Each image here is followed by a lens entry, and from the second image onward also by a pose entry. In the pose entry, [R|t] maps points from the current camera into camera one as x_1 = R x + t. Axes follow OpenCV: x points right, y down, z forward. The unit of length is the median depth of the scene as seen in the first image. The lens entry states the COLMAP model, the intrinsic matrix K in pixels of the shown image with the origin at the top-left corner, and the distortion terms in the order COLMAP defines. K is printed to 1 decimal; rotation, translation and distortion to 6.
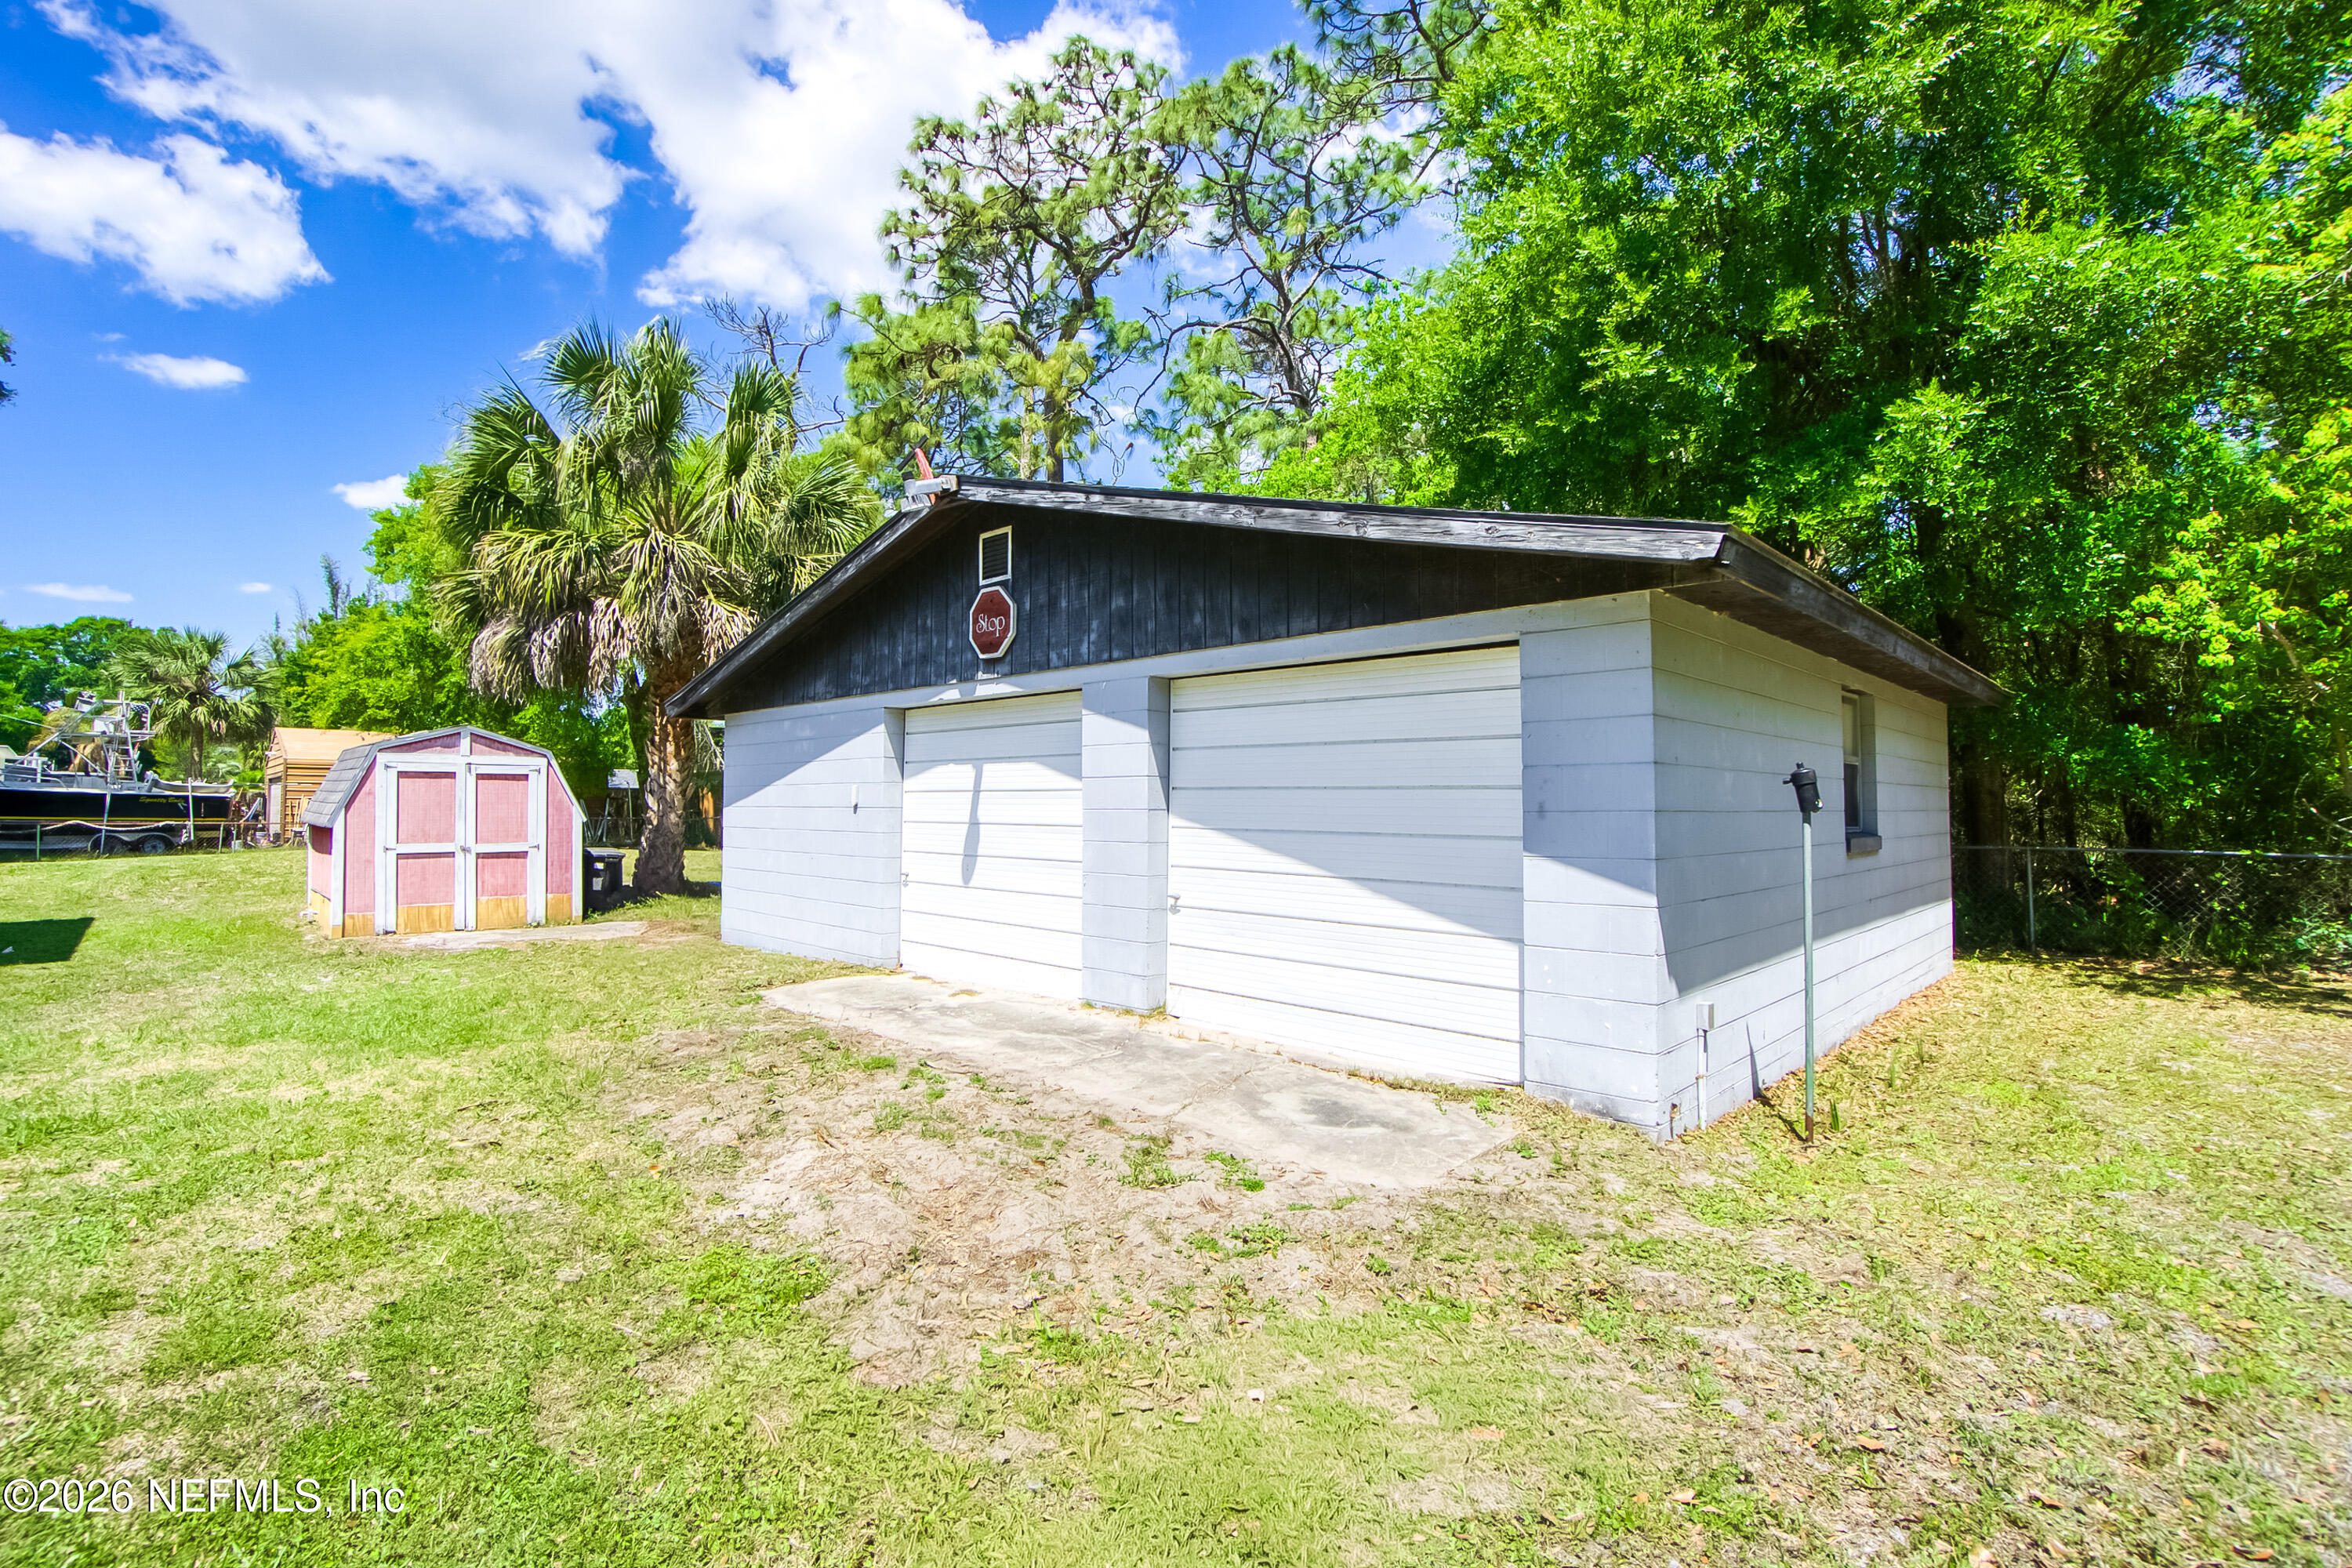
lens RADIAL K [[1219.5, 0, 1296.3], [0, 1219.5, 789.2], [0, 0, 1]] dist [-0.035247, 0.001092]
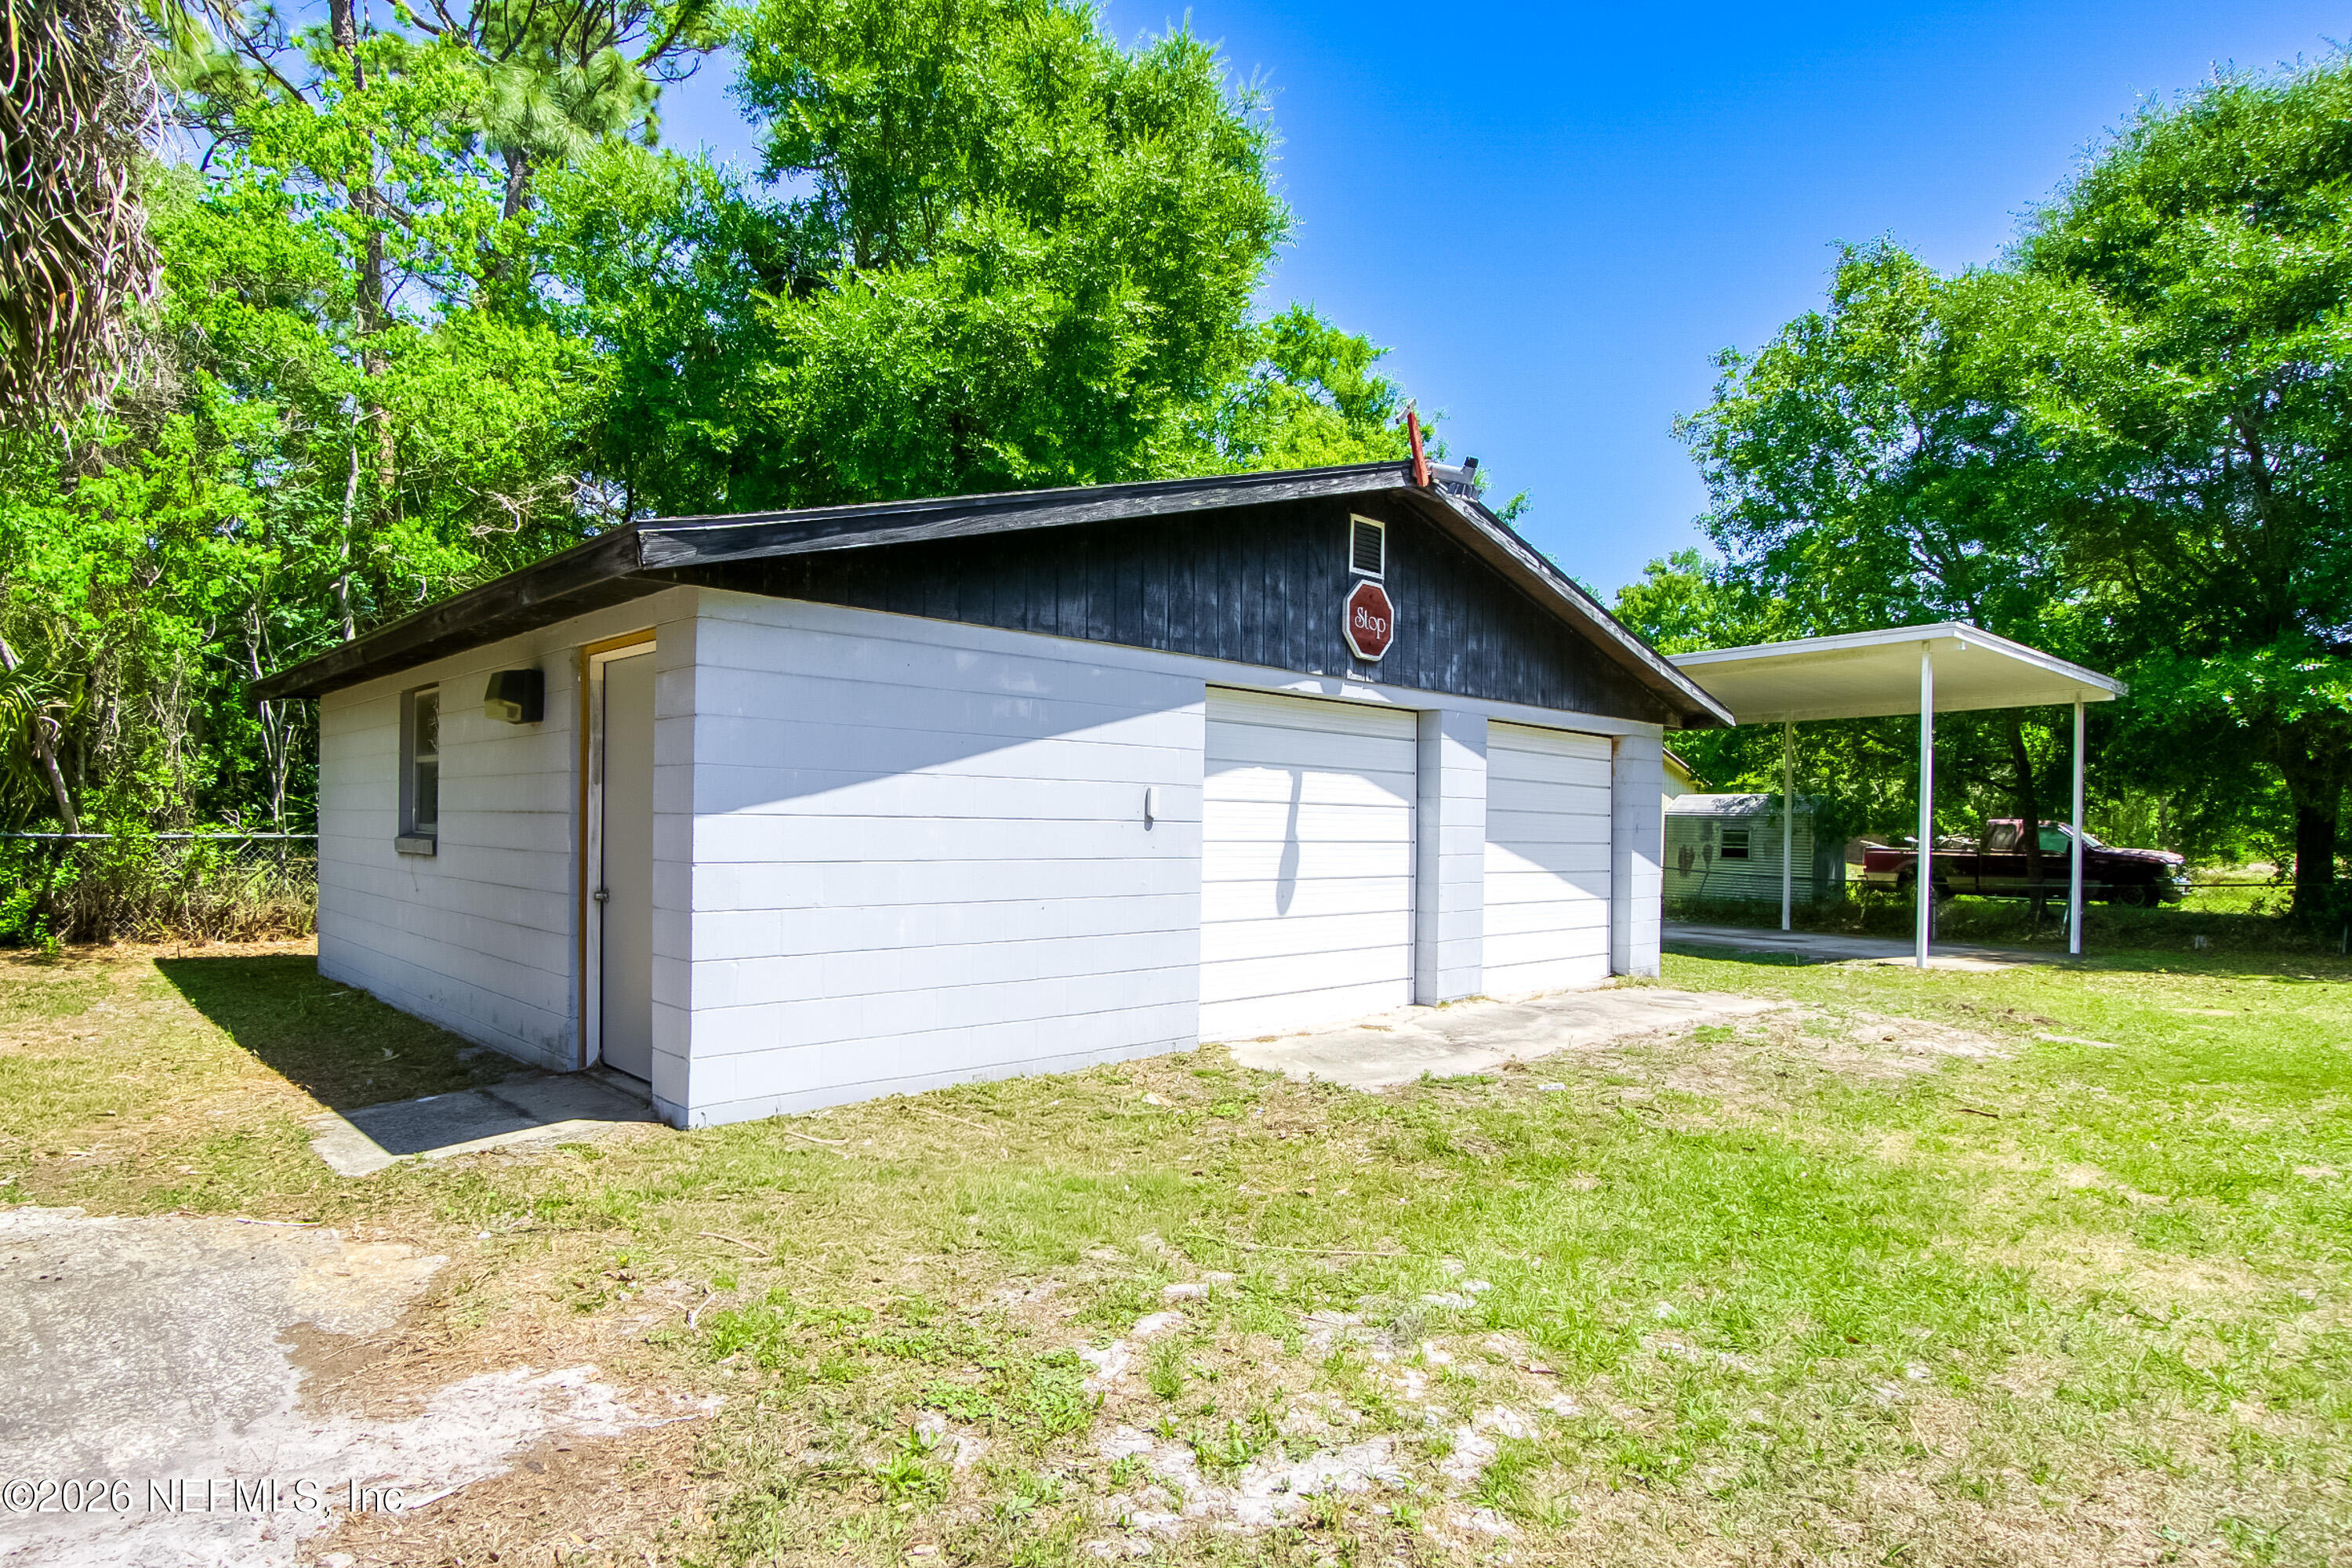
lens RADIAL K [[1219.5, 0, 1130.5], [0, 1219.5, 835.5], [0, 0, 1]] dist [-0.035247, 0.001092]
pose [[0.062387, -0.014356, 0.997949, -0.824971], [-0.032317, 0.999343, 0.016397, 0.010287], [-0.997529, -0.033273, 0.061882, 0.785311]]
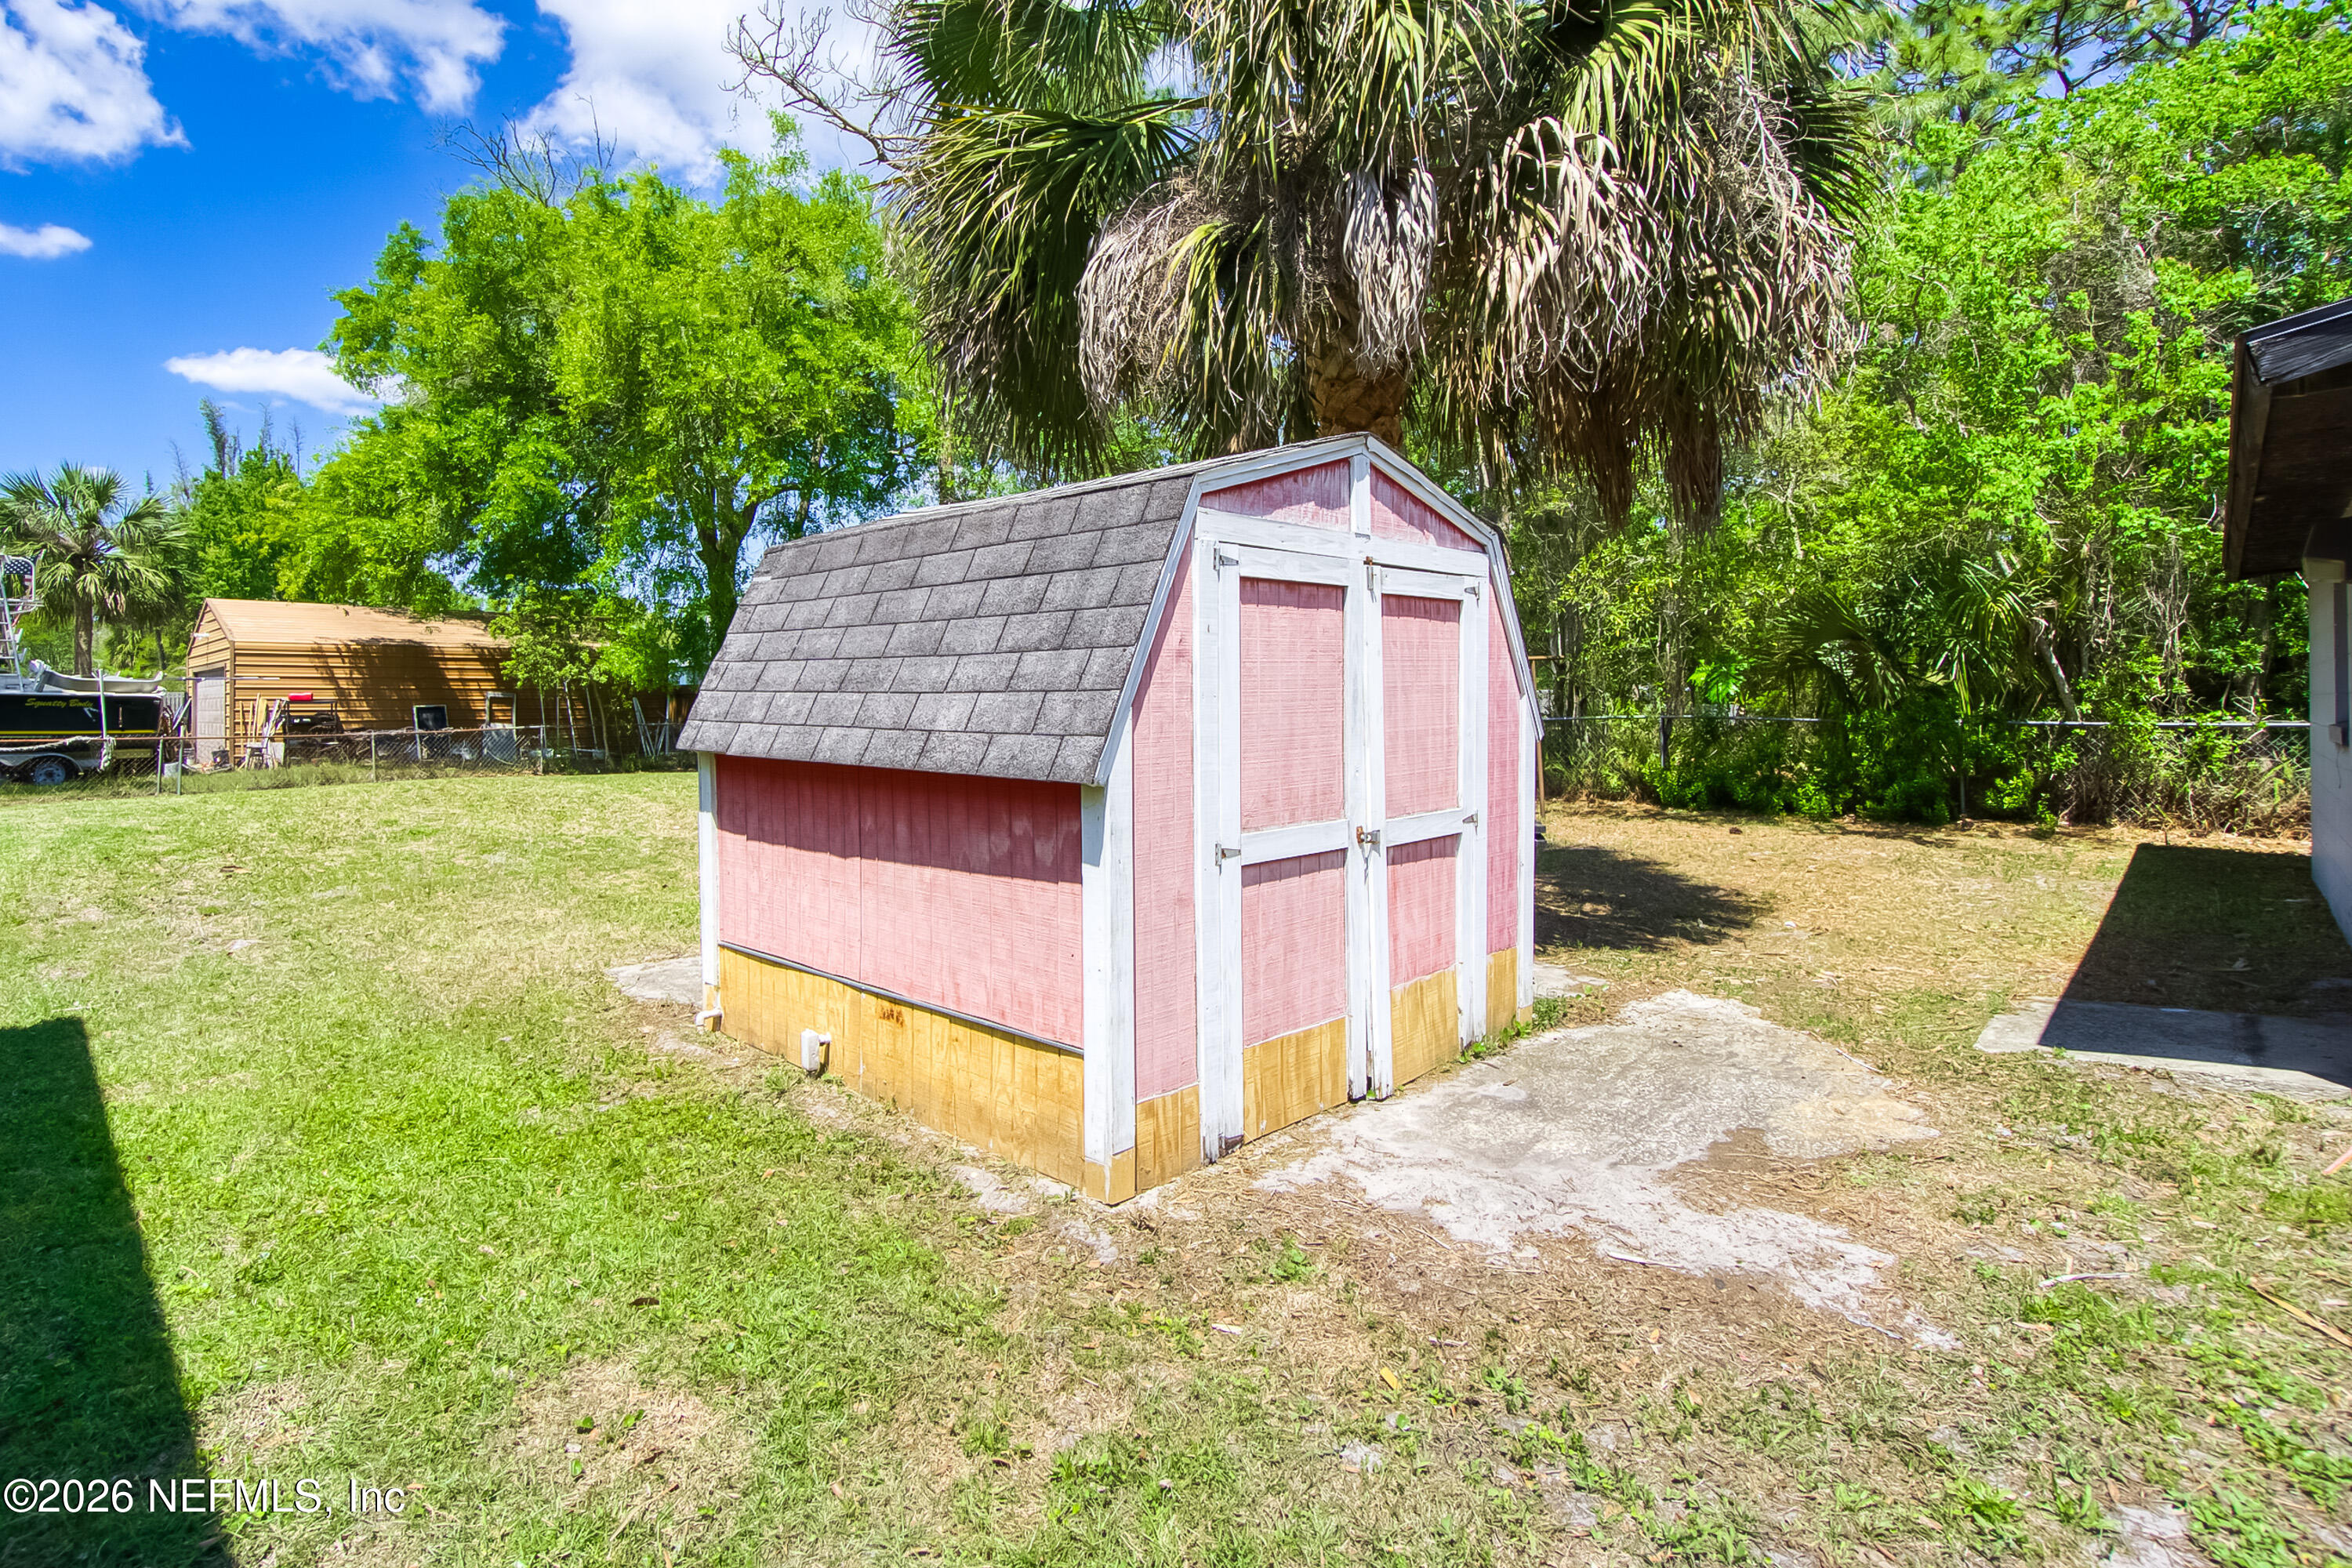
lens RADIAL K [[1219.5, 0, 1188.5], [0, 1219.5, 694.2], [0, 0, 1]] dist [-0.035247, 0.001092]
pose [[0.999419, -0.011094, 0.032217, -0.748026], [0.010792, 0.999896, 0.009530, 0.009767], [-0.032319, -0.009177, 0.999435, 0.689222]]
